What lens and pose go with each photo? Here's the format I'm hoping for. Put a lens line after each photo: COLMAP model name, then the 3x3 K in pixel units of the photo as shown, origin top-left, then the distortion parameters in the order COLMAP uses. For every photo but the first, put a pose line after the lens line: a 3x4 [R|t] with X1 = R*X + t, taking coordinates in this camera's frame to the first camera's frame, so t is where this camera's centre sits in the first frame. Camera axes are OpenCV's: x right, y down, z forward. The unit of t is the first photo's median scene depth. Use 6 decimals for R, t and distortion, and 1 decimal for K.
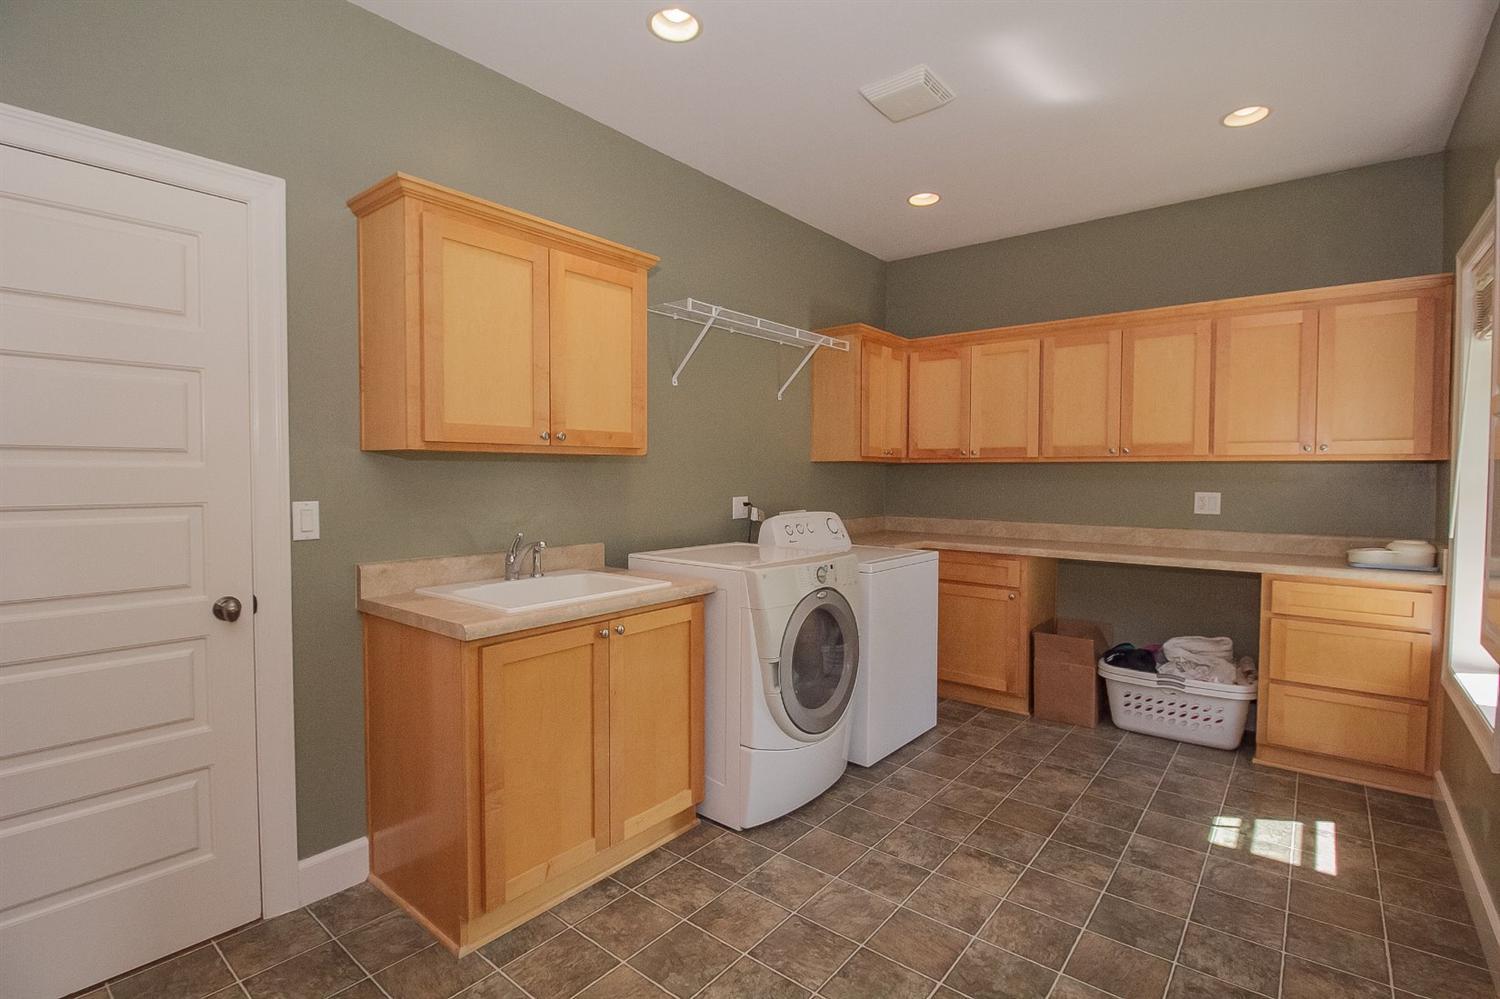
lens RADIAL K [[696.2, 0, 750.0], [0, 696.2, 499.5], [0, 0, 1]] dist [-0.012800, -0.005961]
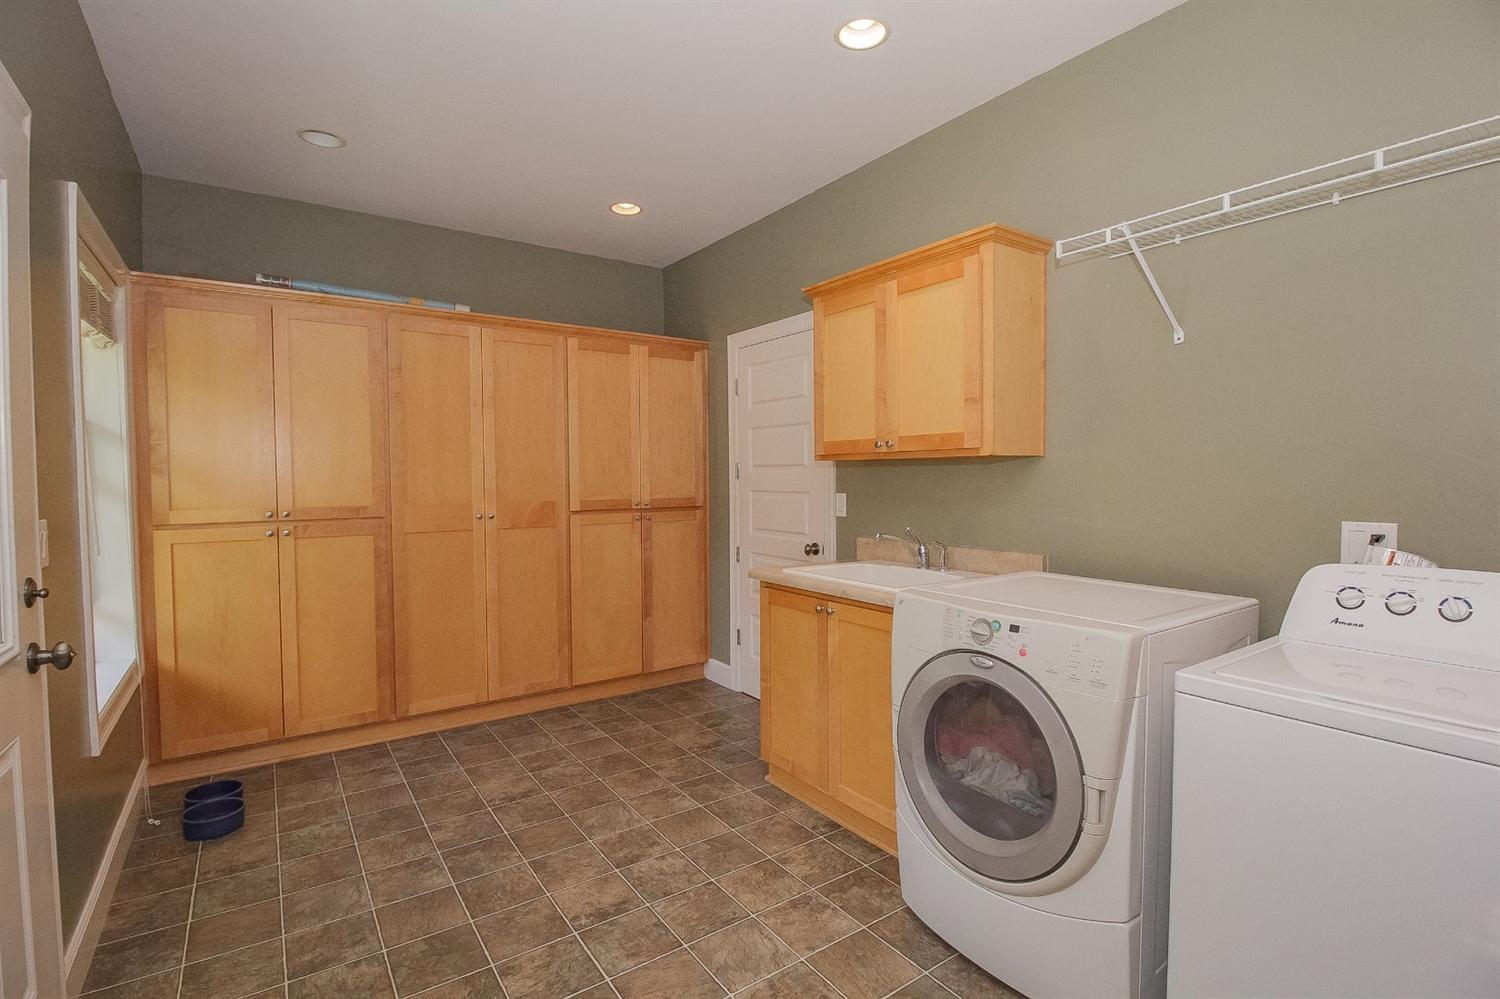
lens RADIAL K [[699.3, 0, 752.6], [0, 699.3, 494.7], [0, 0, 1]] dist [0.018406, -0.017765]
pose [[-0.267889, 0.027936, -0.963045, 1.260499], [-0.032967, 0.998728, 0.038142, -0.061093], [0.962886, 0.041967, -0.266627, 1.531516]]
